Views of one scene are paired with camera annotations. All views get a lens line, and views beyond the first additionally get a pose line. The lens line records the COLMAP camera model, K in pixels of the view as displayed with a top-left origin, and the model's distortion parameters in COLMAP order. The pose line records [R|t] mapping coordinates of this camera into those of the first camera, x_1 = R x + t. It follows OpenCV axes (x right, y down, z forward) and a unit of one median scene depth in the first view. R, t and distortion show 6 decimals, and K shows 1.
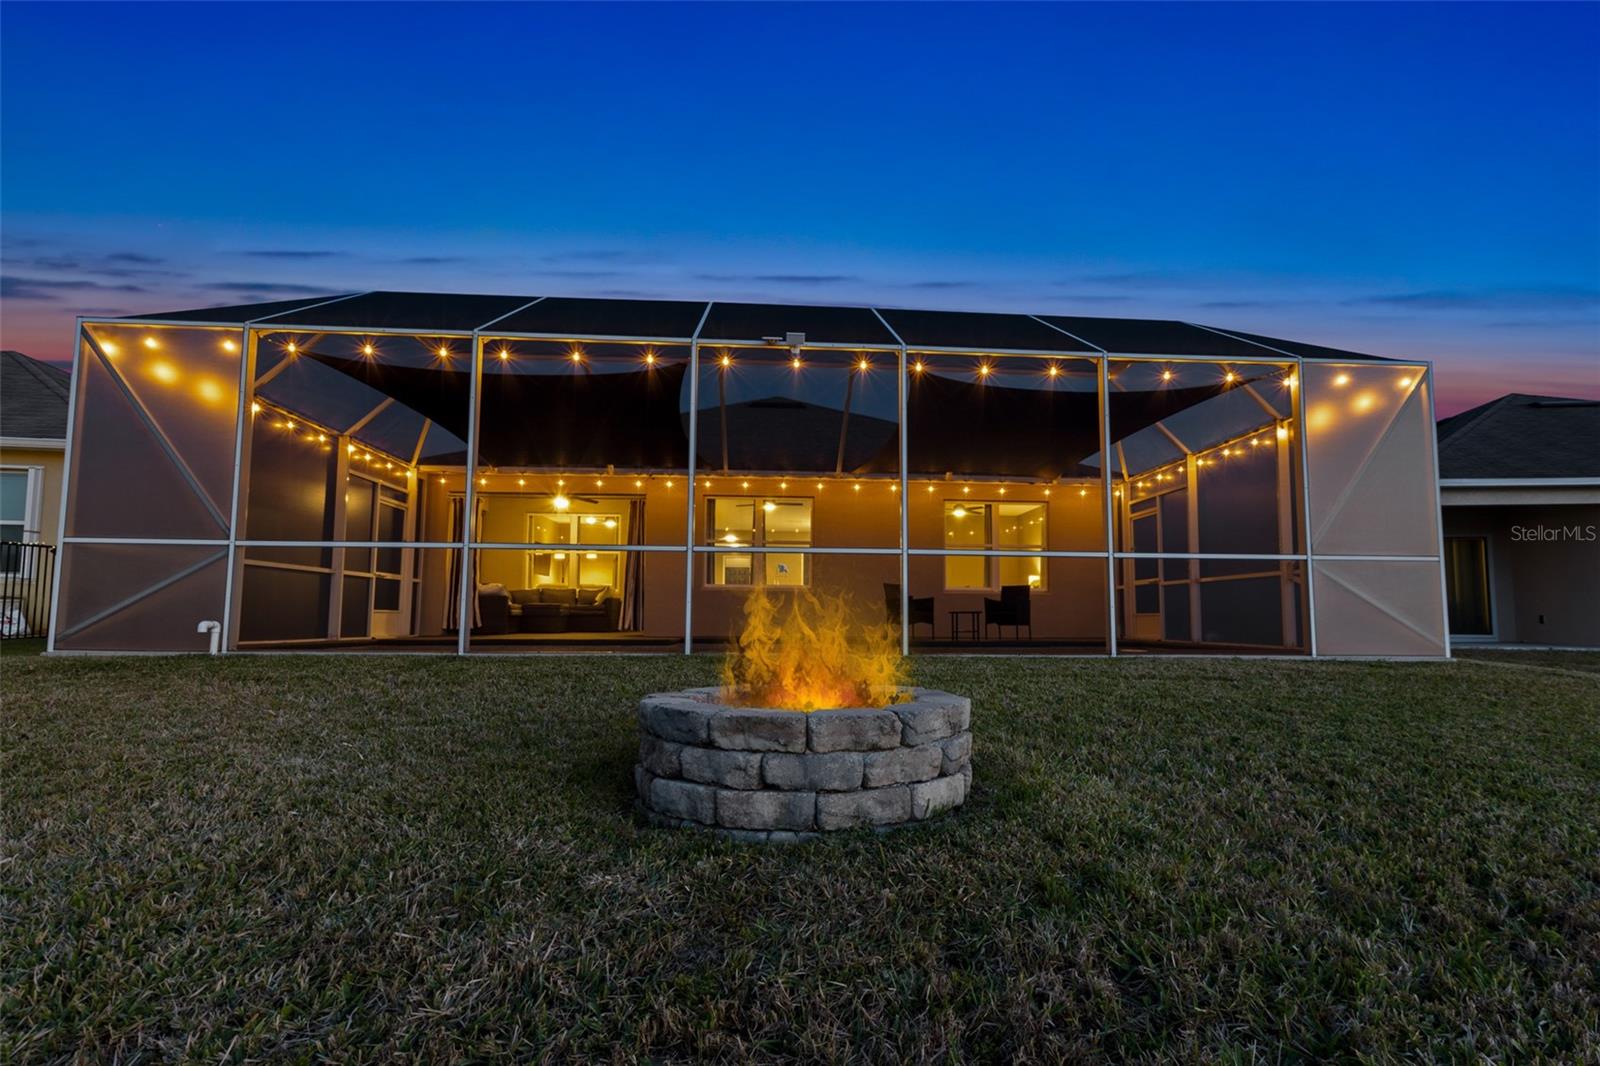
lens RADIAL K [[771.3, 0, 937.4], [0, 771.3, 575.6], [0, 0, 1]] dist [0.002698, 0.000544]
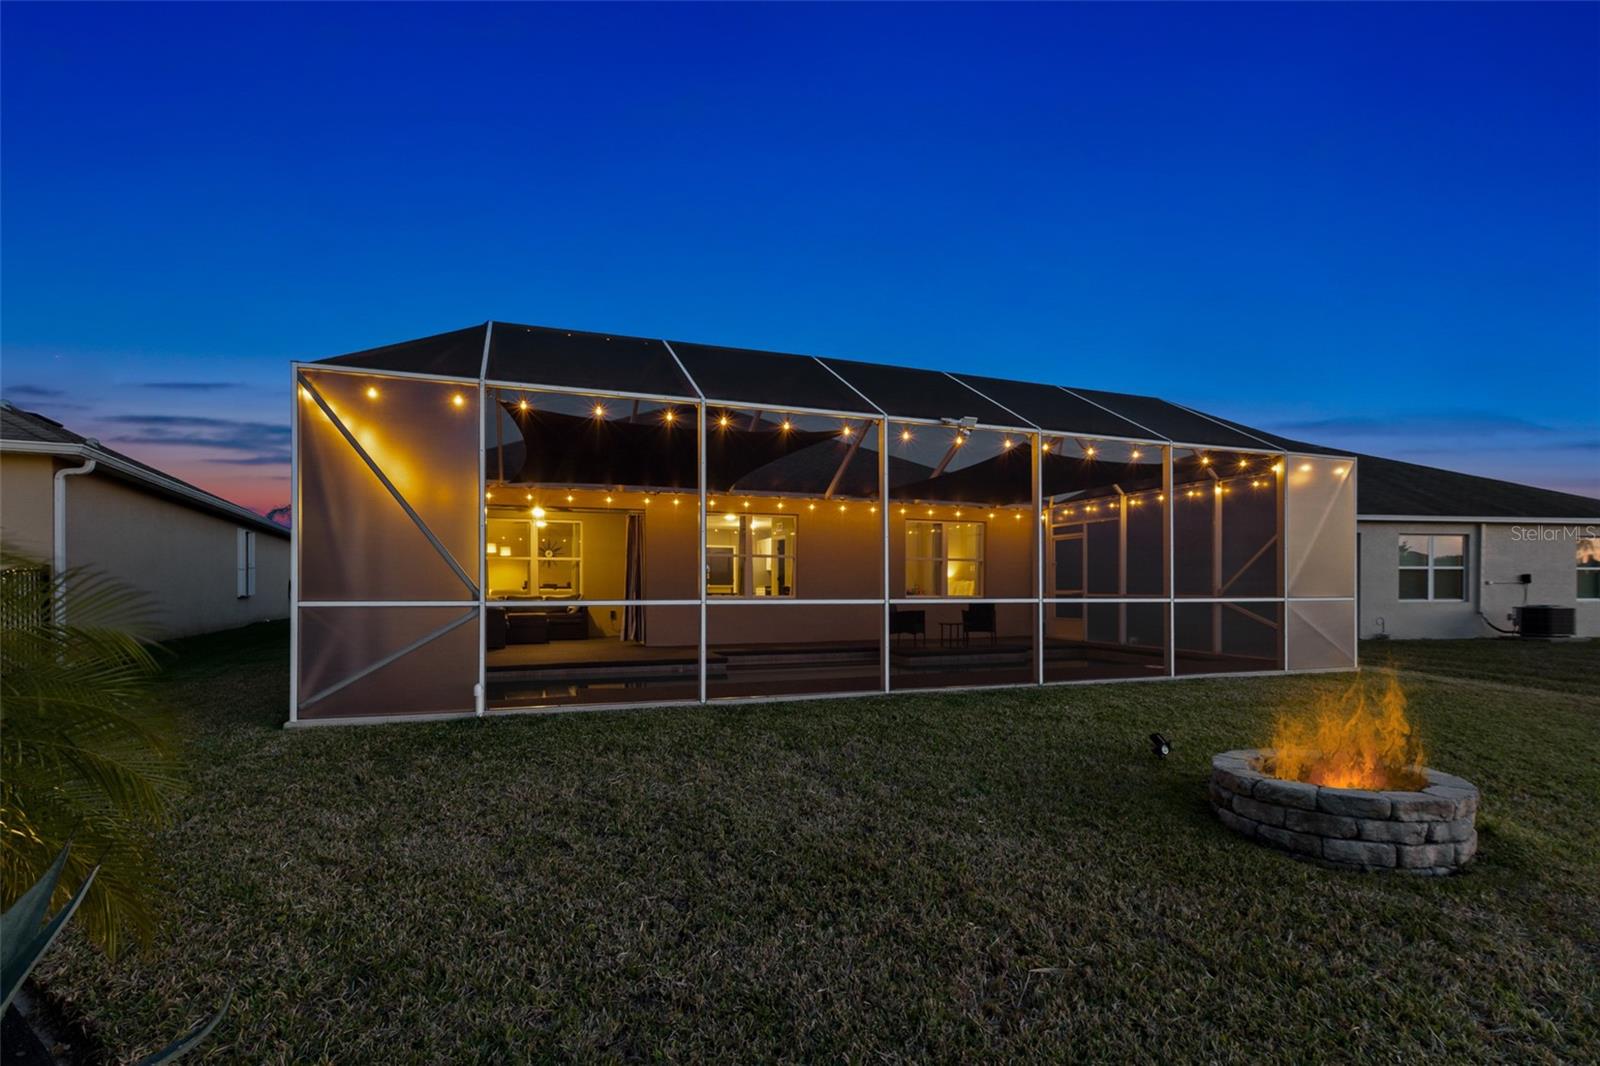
lens RADIAL K [[727.7, 0, 881.8], [0, 727.7, 601.1], [0, 0, 1]] dist [-0.000036, -0.000027]
pose [[0.960829, -0.003722, 0.277116, -0.557890], [-0.018908, 0.996700, 0.078945, -0.107615], [-0.276495, -0.081092, 0.957588, -0.040790]]
